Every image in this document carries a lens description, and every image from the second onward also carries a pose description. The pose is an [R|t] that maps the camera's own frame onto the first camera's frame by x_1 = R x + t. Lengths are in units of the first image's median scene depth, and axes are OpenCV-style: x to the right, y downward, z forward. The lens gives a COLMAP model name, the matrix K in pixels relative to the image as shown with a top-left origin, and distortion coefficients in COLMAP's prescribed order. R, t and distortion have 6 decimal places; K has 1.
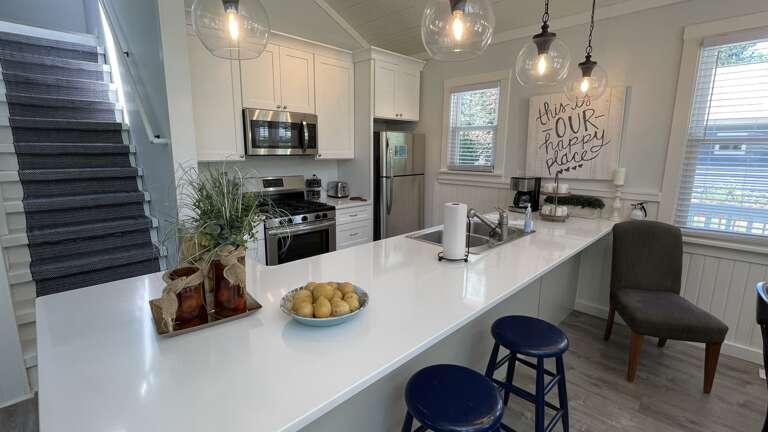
lens RADIAL K [[348.5, 0, 384.0], [0, 348.5, 216.0], [0, 0, 1]] dist [-0.000881, -0.000014]
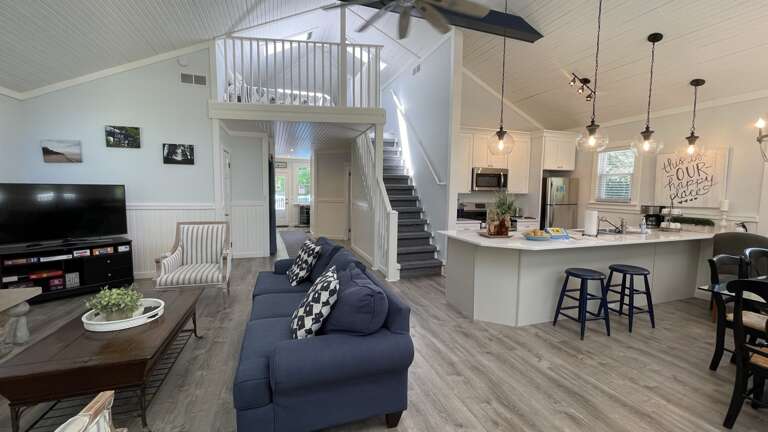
lens RADIAL K [[311.8, 0, 384.0], [0, 311.8, 216.0], [0, 0, 1]] dist [-0.002770, -0.000158]
pose [[0.901649, 0.040436, -0.430574, -0.075159], [-0.085989, 0.992503, -0.086859, 0.157428], [0.423834, 0.115340, 0.898366, -0.746918]]
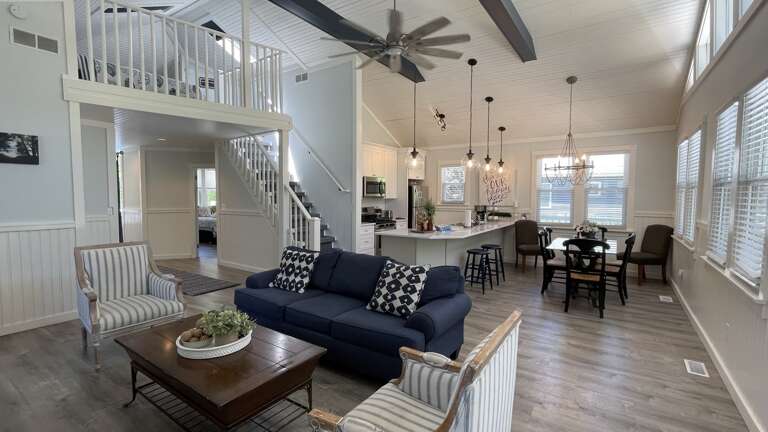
lens RADIAL K [[348.5, 0, 384.0], [0, 348.5, 216.0], [0, 0, 1]] dist [-0.000881, -0.000014]
pose [[0.981486, -0.015490, 0.190905, -0.661550], [0.039000, 0.992005, -0.120019, 0.210113], [-0.187520, 0.125242, 0.974244, -1.126052]]
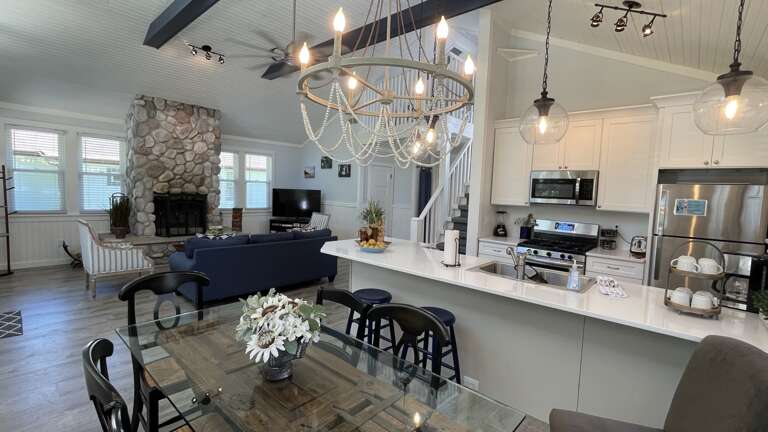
lens RADIAL K [[348.5, 0, 384.0], [0, 348.5, 216.0], [0, 0, 1]] dist [-0.000881, -0.000014]
pose [[0.052264, 0.070912, -0.996112, 0.982126], [-0.220904, 0.973586, 0.057718, -0.067415], [0.973894, 0.217029, 0.066548, 0.316469]]
